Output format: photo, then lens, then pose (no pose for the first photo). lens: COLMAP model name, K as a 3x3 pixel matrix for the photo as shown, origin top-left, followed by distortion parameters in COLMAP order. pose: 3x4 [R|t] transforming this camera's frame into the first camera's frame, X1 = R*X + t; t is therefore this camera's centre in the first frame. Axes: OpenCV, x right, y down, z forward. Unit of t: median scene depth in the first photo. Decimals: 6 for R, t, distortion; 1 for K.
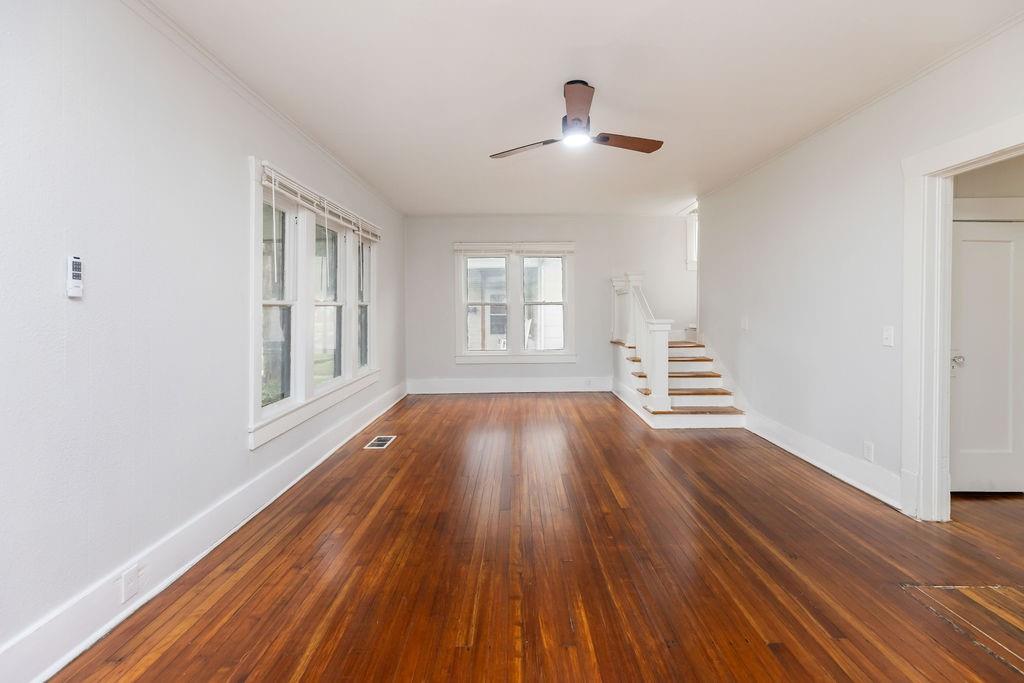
lens RADIAL K [[456.4, 0, 513.5], [0, 456.4, 312.6], [0, 0, 1]] dist [0.002862, 0.000106]
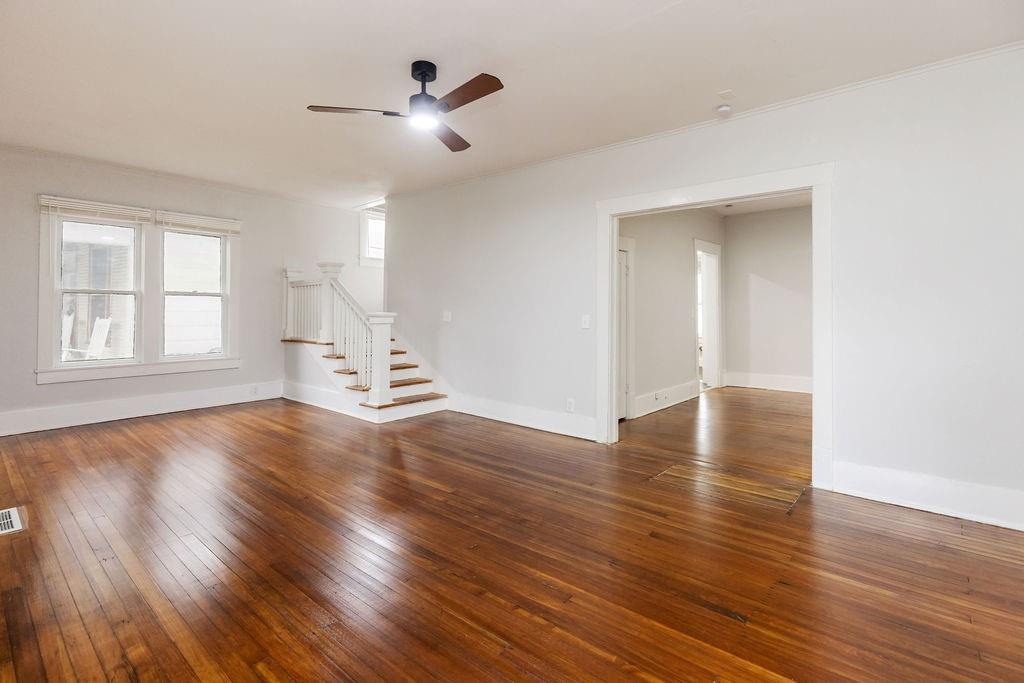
lens RADIAL K [[484.7, 0, 480.6], [0, 484.7, 300.6], [0, 0, 1]] dist [0.001591, -0.000093]
pose [[0.673441, 0.026531, 0.738765, -0.323689], [-0.005776, 0.999514, -0.030629, 0.020633], [-0.739219, 0.016360, 0.673267, 0.133375]]
